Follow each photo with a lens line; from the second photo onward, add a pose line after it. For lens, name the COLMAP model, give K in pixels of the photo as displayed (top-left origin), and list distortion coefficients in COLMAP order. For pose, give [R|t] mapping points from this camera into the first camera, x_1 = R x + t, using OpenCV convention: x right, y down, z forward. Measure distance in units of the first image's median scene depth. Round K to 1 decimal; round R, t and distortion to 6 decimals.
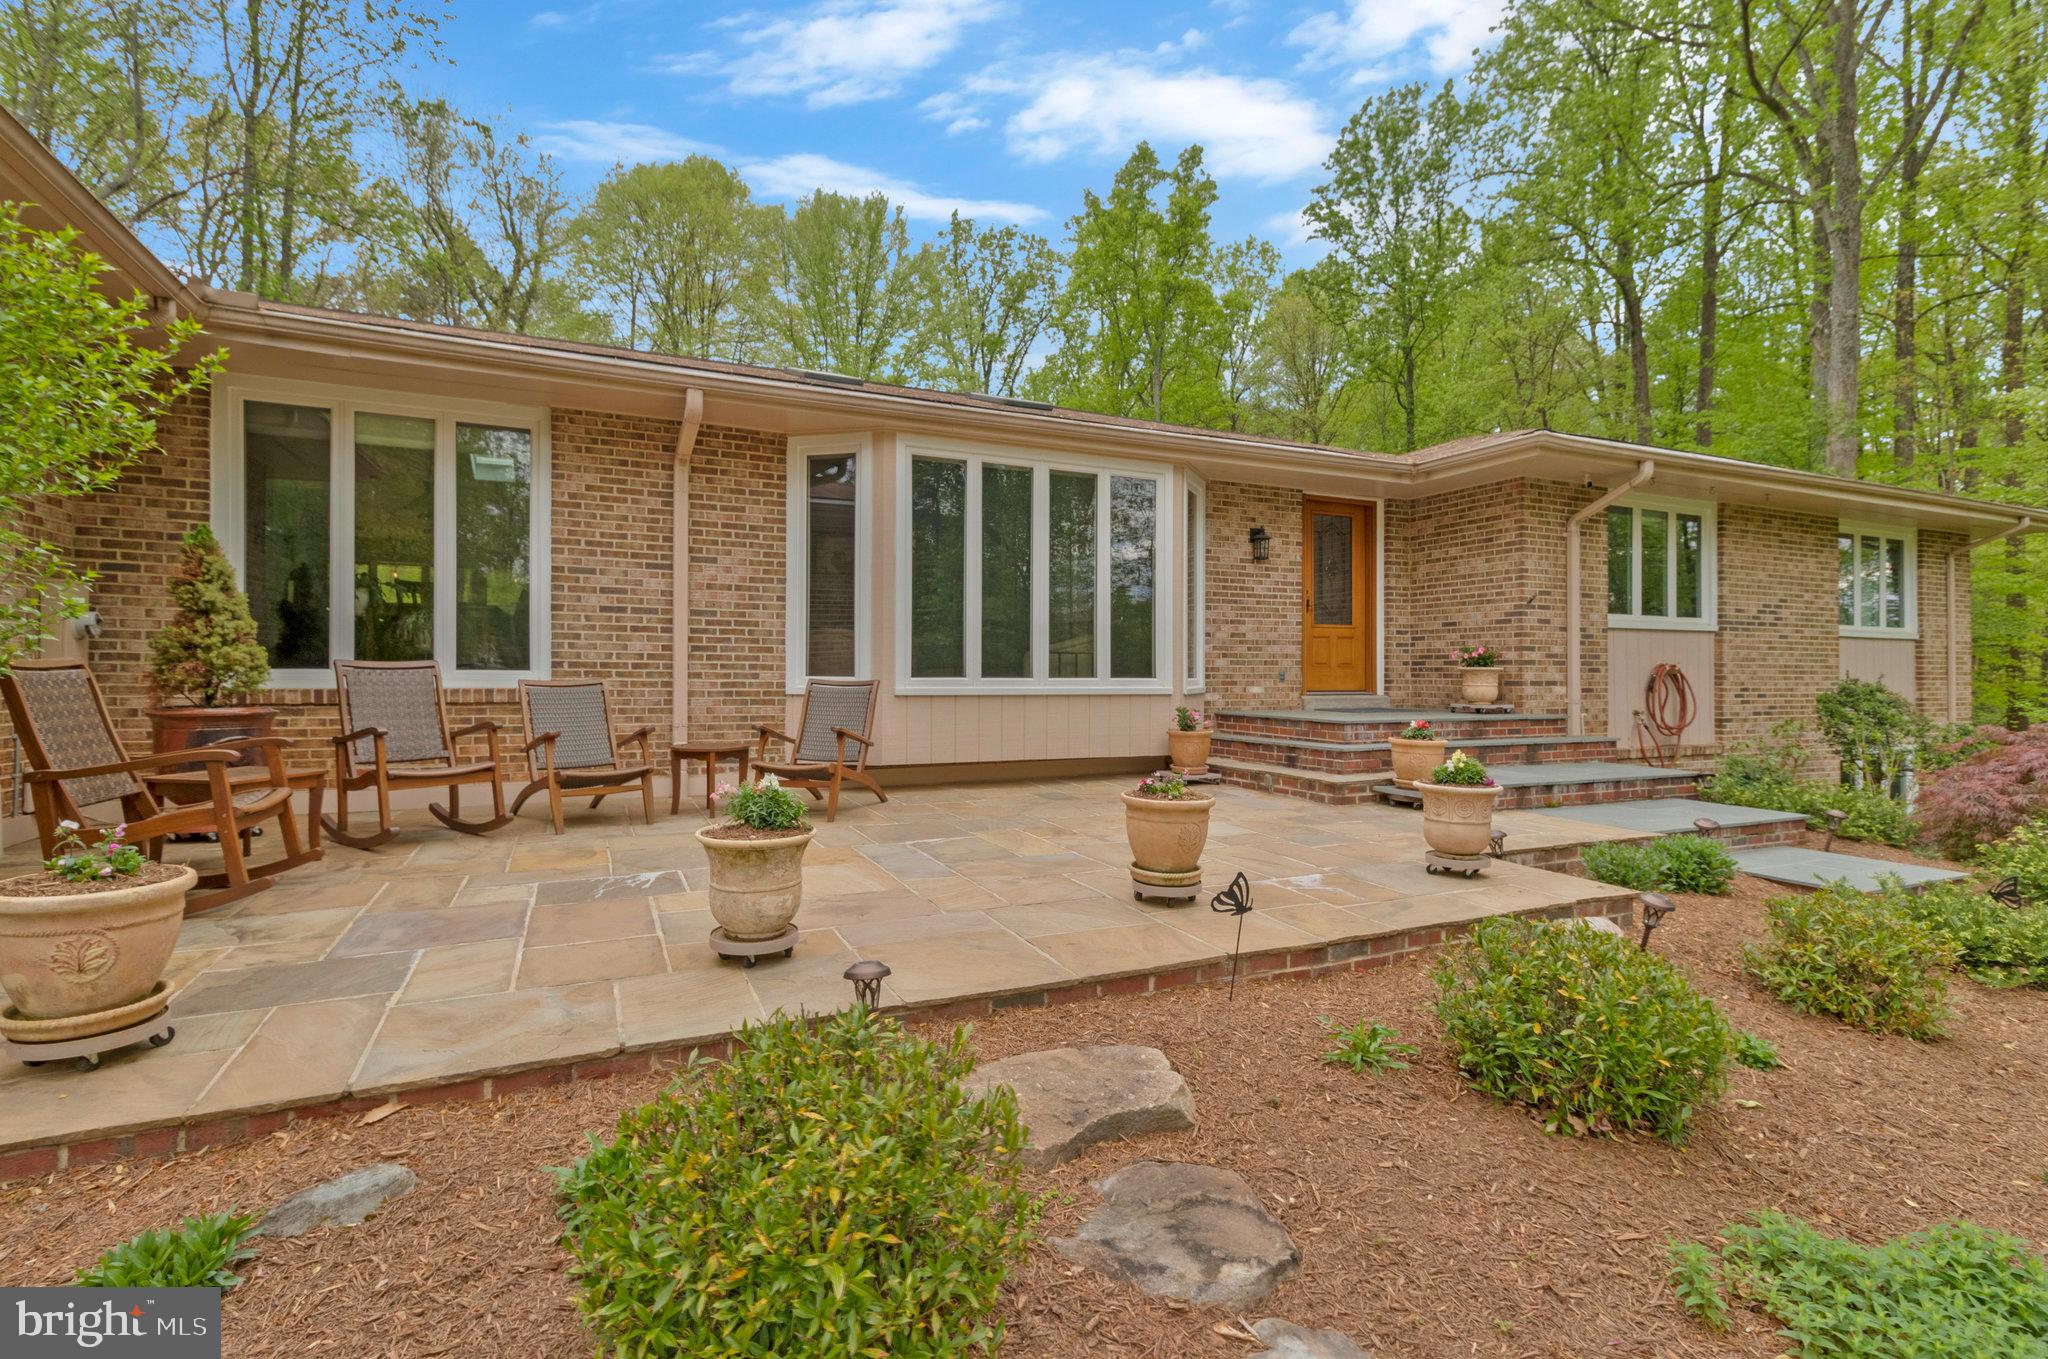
lens RADIAL K [[984.1, 0, 1024.0], [0, 984.1, 679.5], [0, 0, 1]] dist [-0.002296, -0.000112]
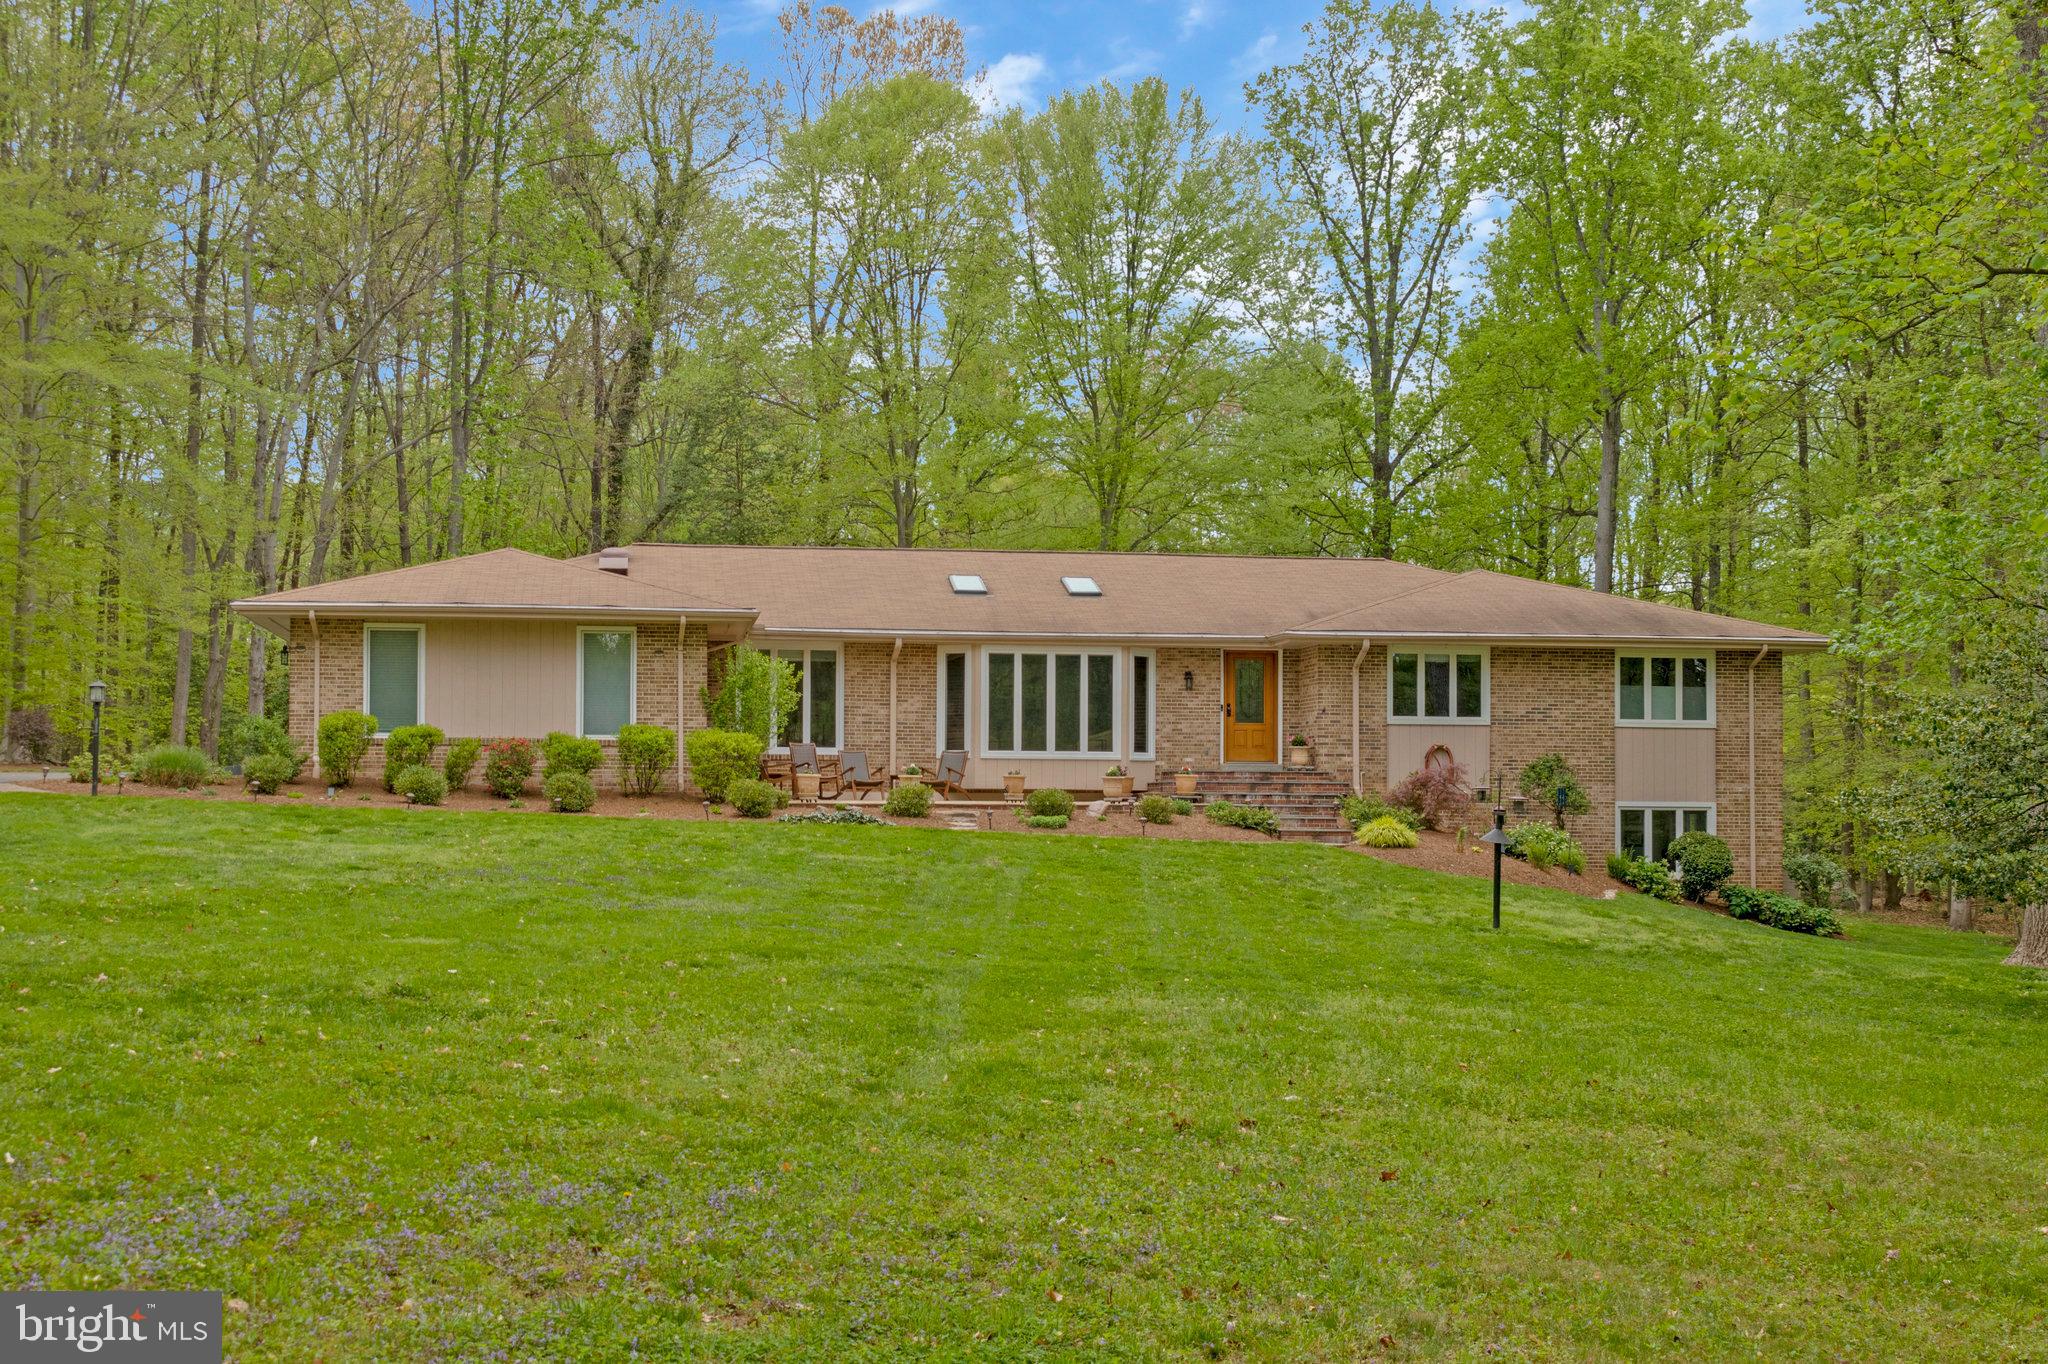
lens RADIAL K [[2884.5, 0, 1024.0], [0, 2884.5, 682.0], [0, 0, 1]] dist [-0.003960, -0.011684]
pose [[0.961139, -0.010080, -0.275880, 1.689295], [-0.003850, 0.998747, -0.049904, 0.160804], [0.276038, 0.049027, 0.959896, -5.041697]]
